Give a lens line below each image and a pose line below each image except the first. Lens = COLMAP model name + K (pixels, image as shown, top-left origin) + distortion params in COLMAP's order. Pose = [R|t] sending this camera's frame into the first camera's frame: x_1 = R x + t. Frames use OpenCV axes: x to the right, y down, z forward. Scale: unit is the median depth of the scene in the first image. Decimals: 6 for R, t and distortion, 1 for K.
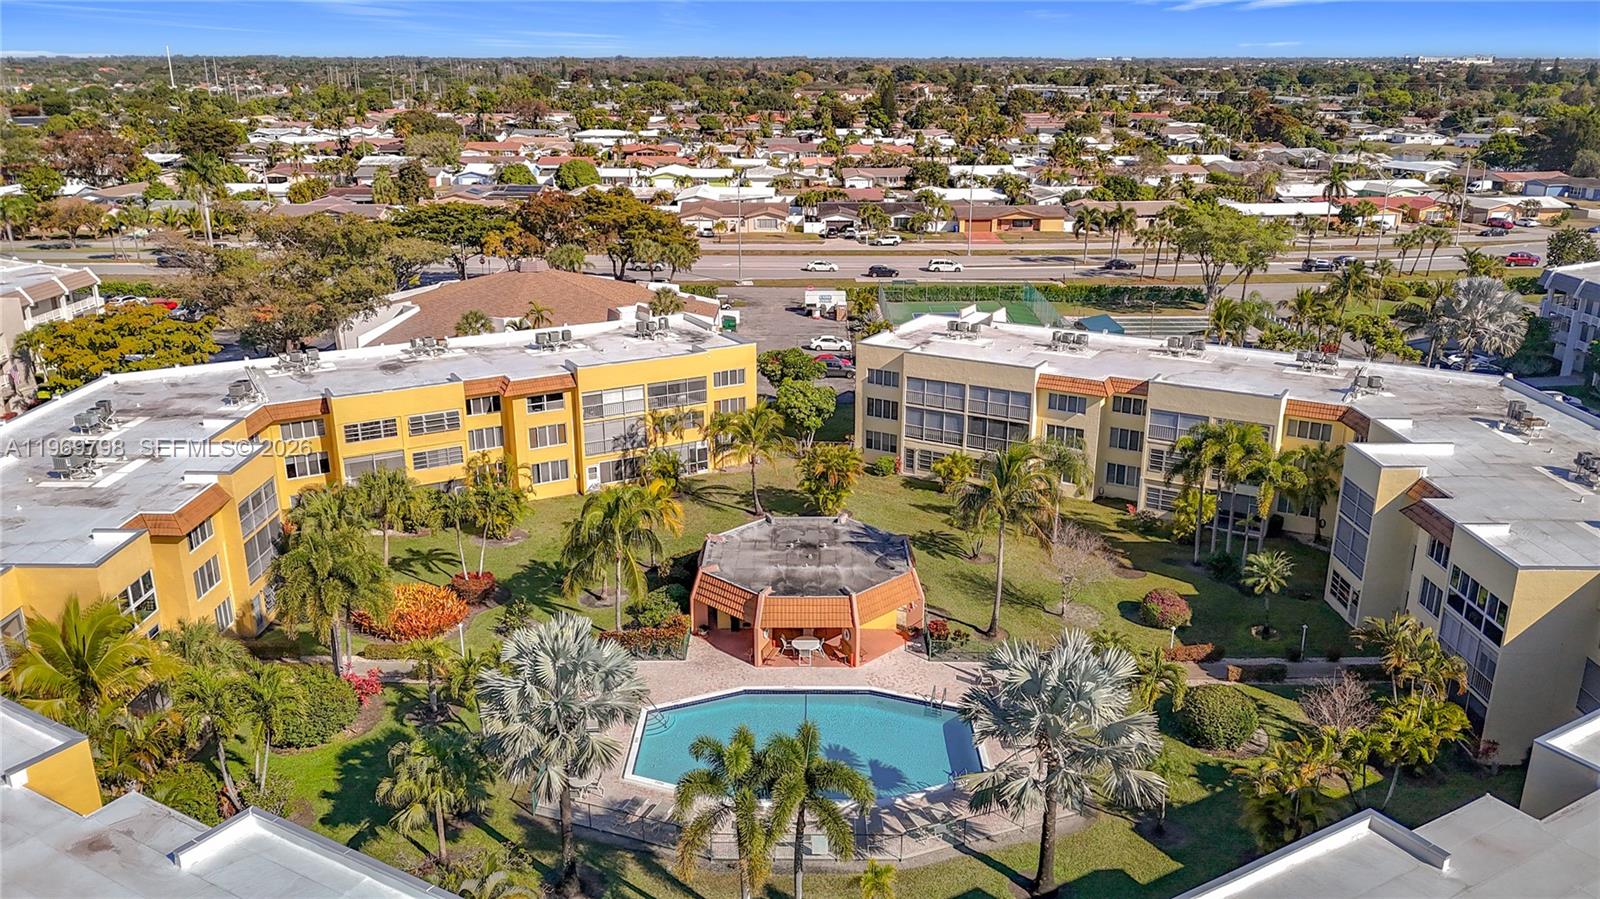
lens RADIAL K [[1161.1, 0, 800.0], [0, 1161.1, 449.5], [0, 0, 1]] dist [0.019829, -0.003263]
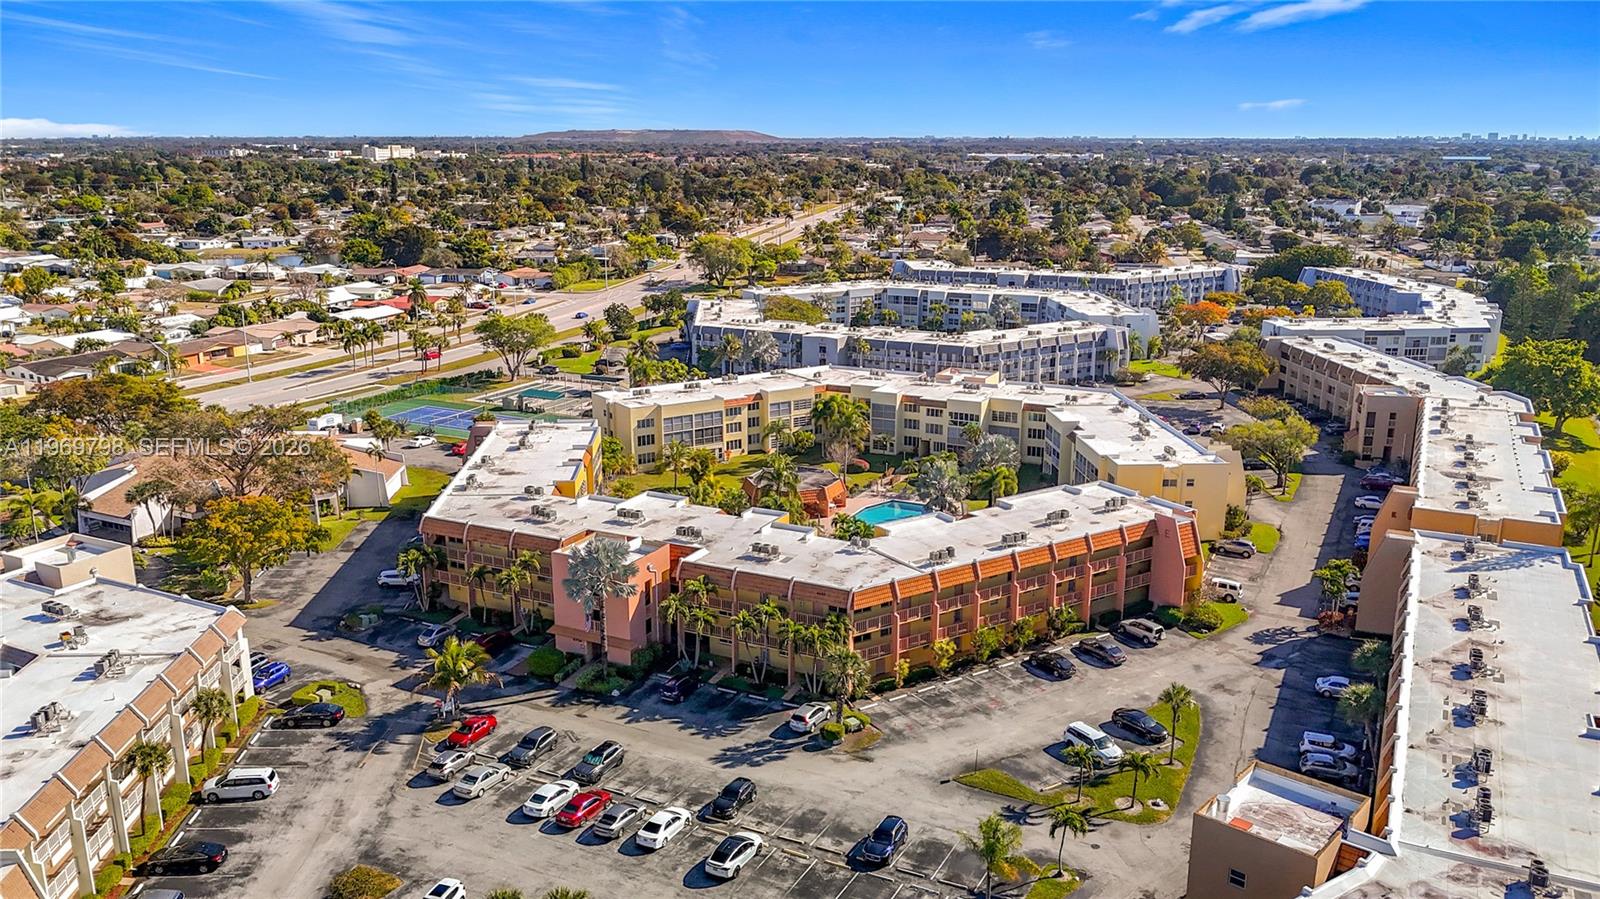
lens RADIAL K [[1219.8, 0, 809.5], [0, 1219.8, 473.7], [0, 0, 1]] dist [0.032166, -0.005435]
pose [[0.441037, -0.232025, 0.866978, -1.211034], [0.279687, 0.953432, 0.112883, -0.105595], [-0.852796, 0.192697, 0.485393, -0.113220]]
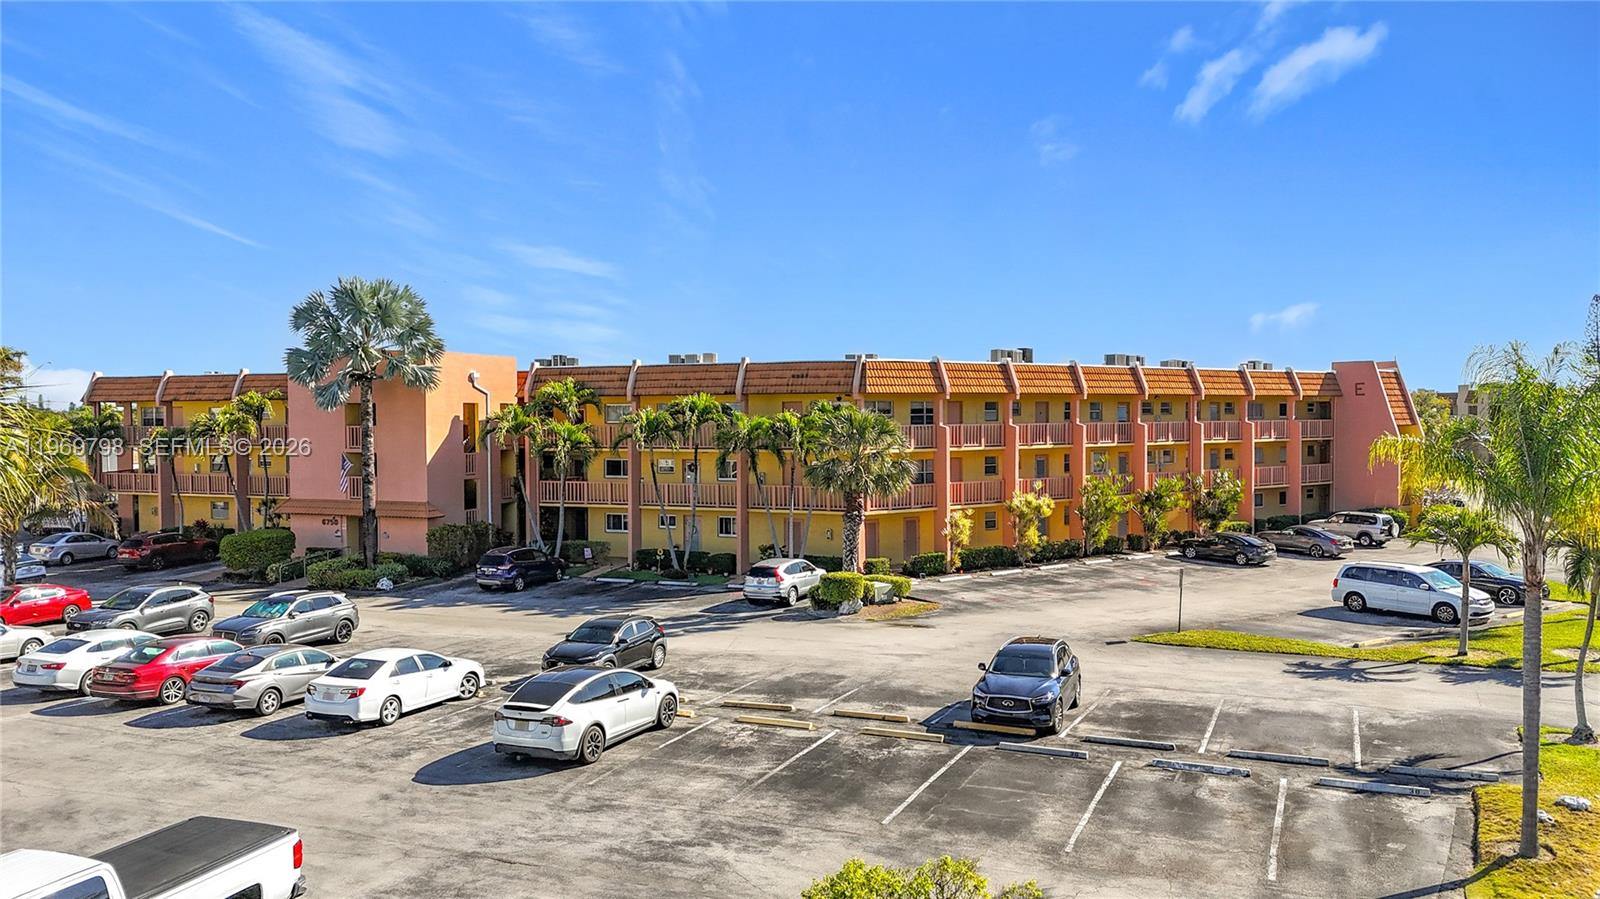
lens RADIAL K [[1187.4, 0, 803.5], [0, 1187.4, 453.3], [0, 0, 1]] dist [0.046659, -0.004901]
pose [[0.391577, -0.022522, 0.919870, -0.856807], [0.294967, 0.950015, -0.102304, 0.162859], [-0.871586, 0.311391, 0.378647, 0.175537]]
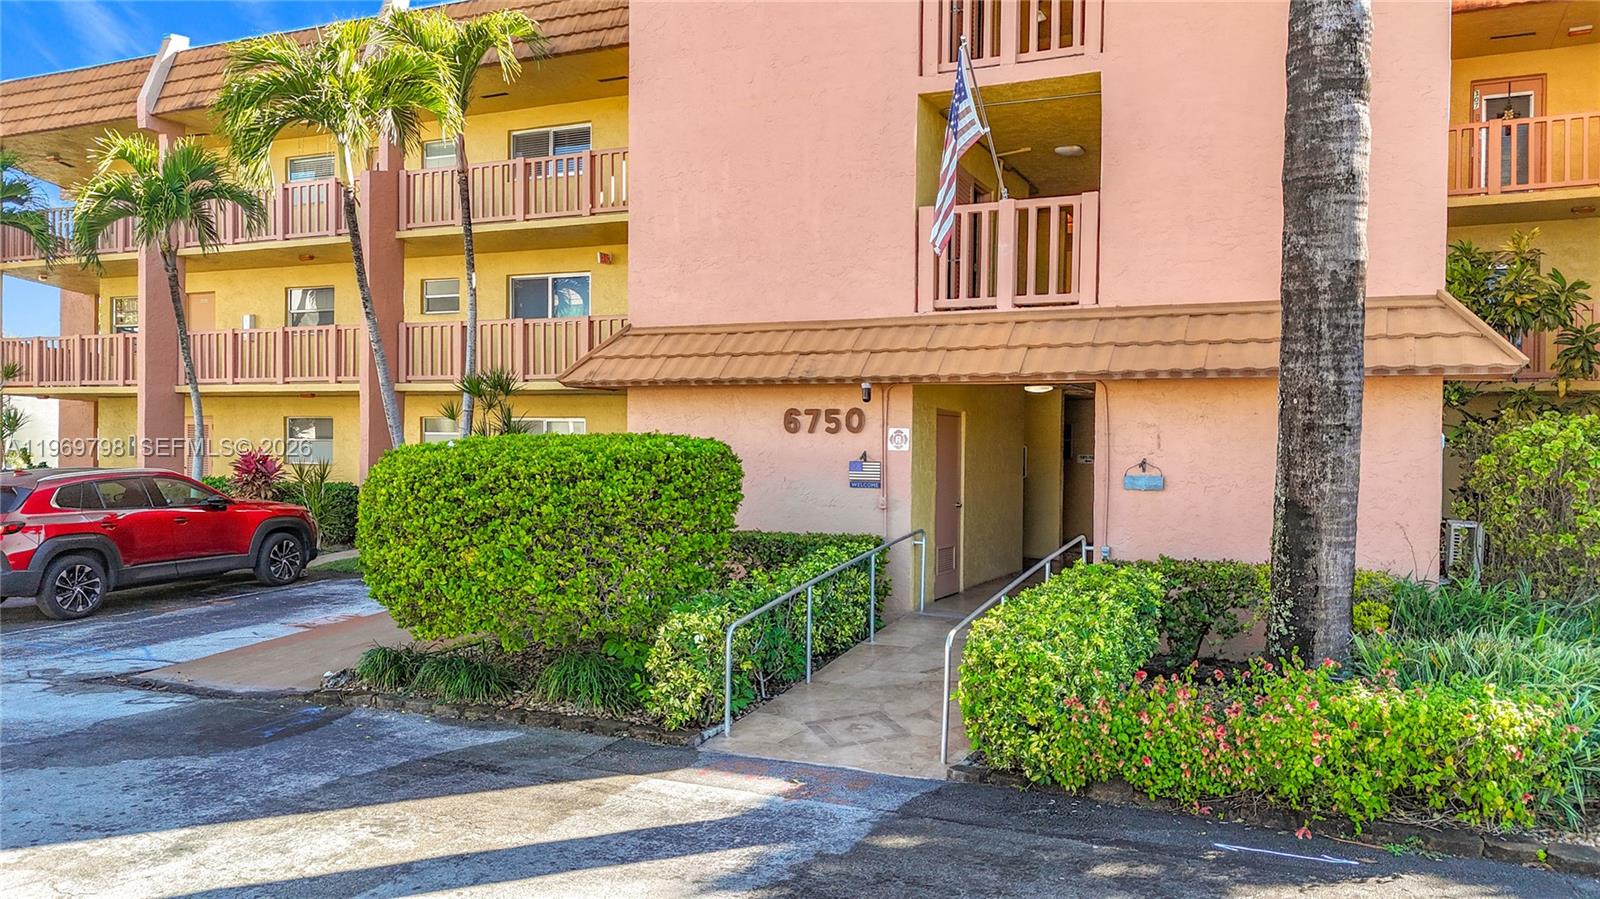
lens RADIAL K [[1211.0, 0, 800.0], [0, 1211.0, 449.5], [0, 0, 1]] dist [0.096462, -0.101307]
pose [[0.431543, 0.005945, 0.902073, -0.577927], [0.275167, 0.951454, -0.137908, 0.098121], [-0.859100, 0.307734, 0.408958, 0.503340]]
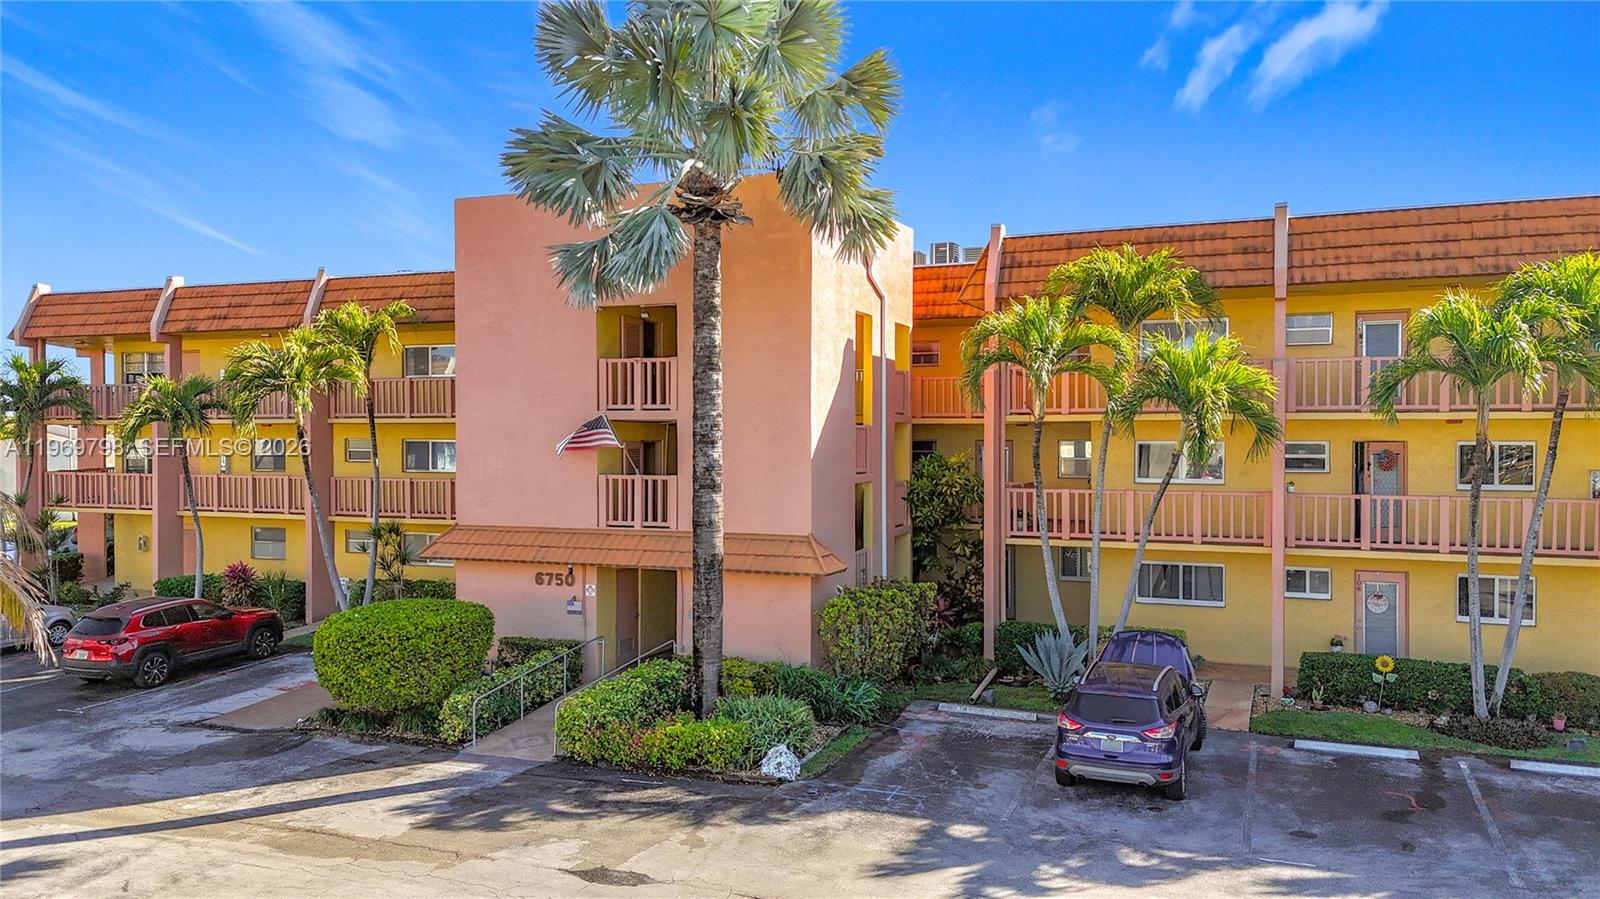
lens RADIAL K [[1187.4, 0, 803.5], [0, 1187.4, 453.3], [0, 0, 1]] dist [0.046659, -0.004901]
pose [[0.376633, -0.008725, 0.926321, -0.659318], [0.292994, 0.949744, -0.110183, 0.095943], [-0.878807, 0.312905, 0.360262, 0.421027]]
